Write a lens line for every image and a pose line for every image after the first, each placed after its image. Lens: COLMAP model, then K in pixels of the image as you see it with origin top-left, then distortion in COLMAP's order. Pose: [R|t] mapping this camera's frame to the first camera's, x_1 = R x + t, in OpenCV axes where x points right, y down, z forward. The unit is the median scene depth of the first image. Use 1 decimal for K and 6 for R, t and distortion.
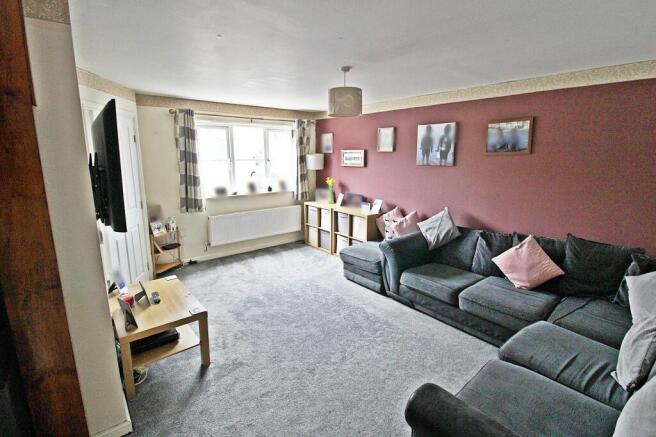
lens RADIAL K [[307.7, 0, 328.8], [0, 307.7, 216.8], [0, 0, 1]] dist [-0.008526, -0.005189]
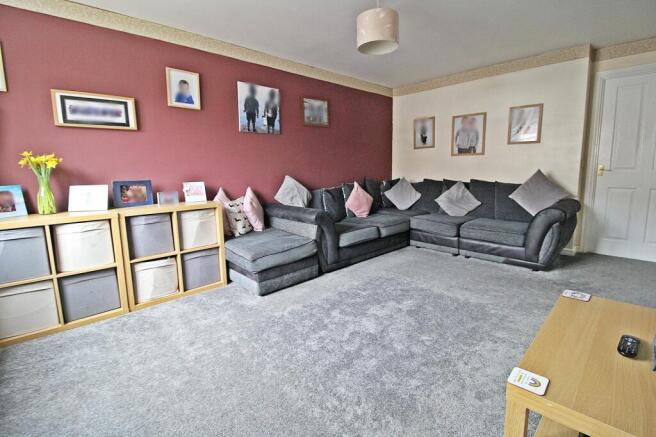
lens RADIAL K [[307.7, 0, 330.8], [0, 307.7, 215.4], [0, 0, 1]] dist [-0.008526, -0.005189]
pose [[-0.089135, -0.155496, 0.983807, -0.611516], [0.210372, 0.962516, 0.171191, -0.046191], [-0.973549, 0.222224, -0.053082, 0.925410]]
